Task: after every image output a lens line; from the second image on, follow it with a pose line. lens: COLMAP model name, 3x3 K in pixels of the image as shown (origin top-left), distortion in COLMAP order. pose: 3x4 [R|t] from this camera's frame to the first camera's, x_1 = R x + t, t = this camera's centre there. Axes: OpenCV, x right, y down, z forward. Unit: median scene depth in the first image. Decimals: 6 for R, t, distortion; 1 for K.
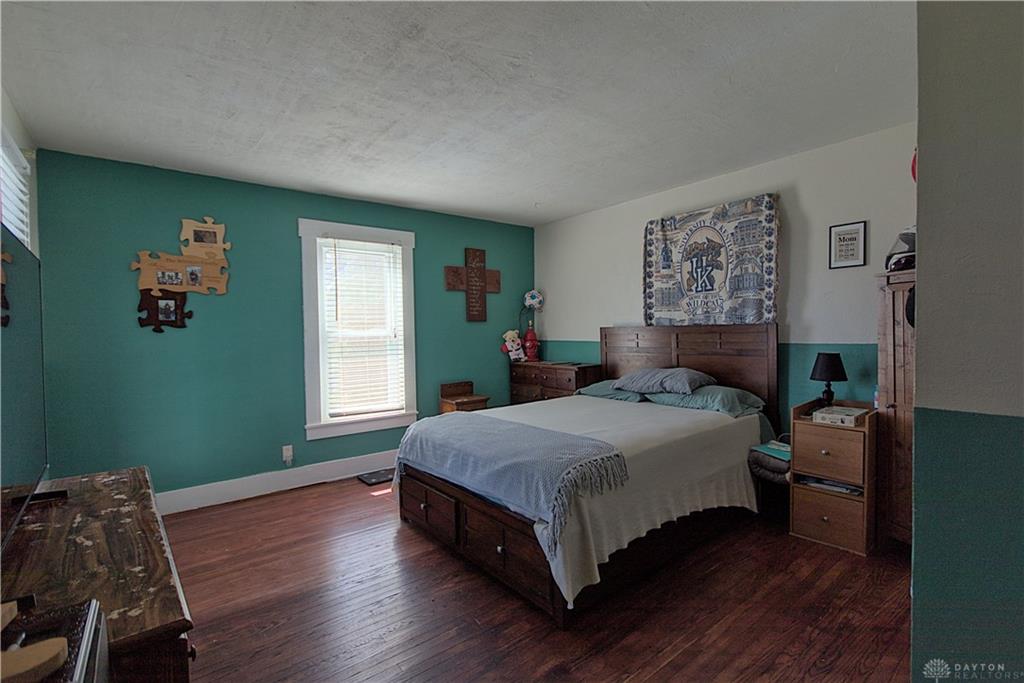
lens RADIAL K [[472.3, 0, 523.2], [0, 472.3, 343.2], [0, 0, 1]] dist [0.000840, 0.000126]
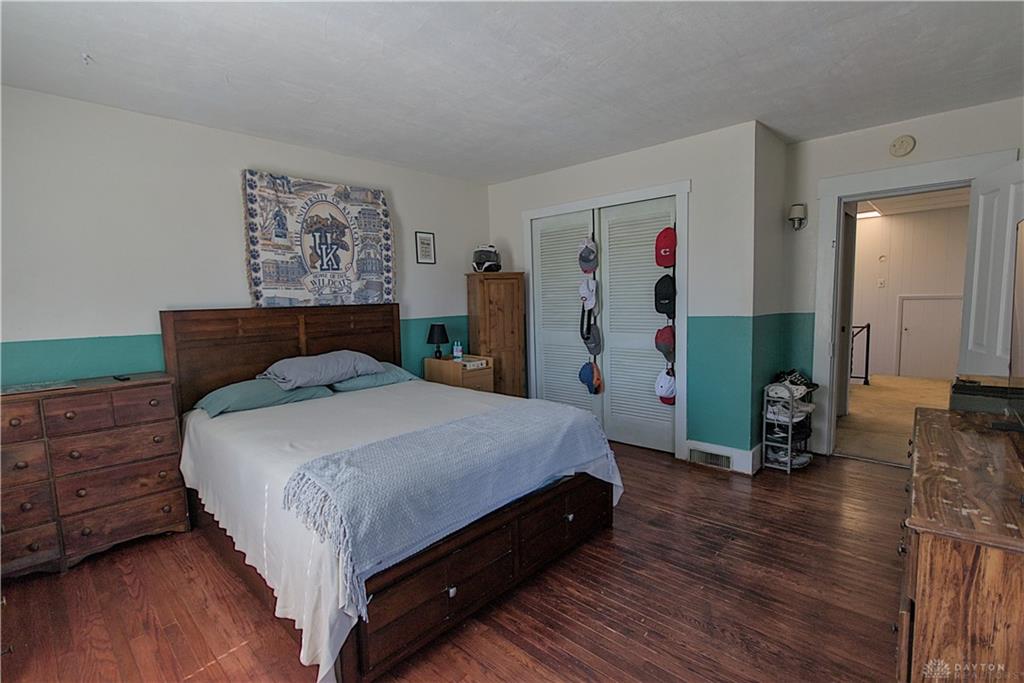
lens RADIAL K [[472.3, 0, 532.6], [0, 472.3, 341.8], [0, 0, 1]] dist [0.000840, 0.000126]
pose [[-0.161025, -0.068099, 0.984598, -0.635039], [0.059986, 0.995097, 0.078636, -0.016160], [-0.985126, 0.071724, -0.156150, 0.759076]]
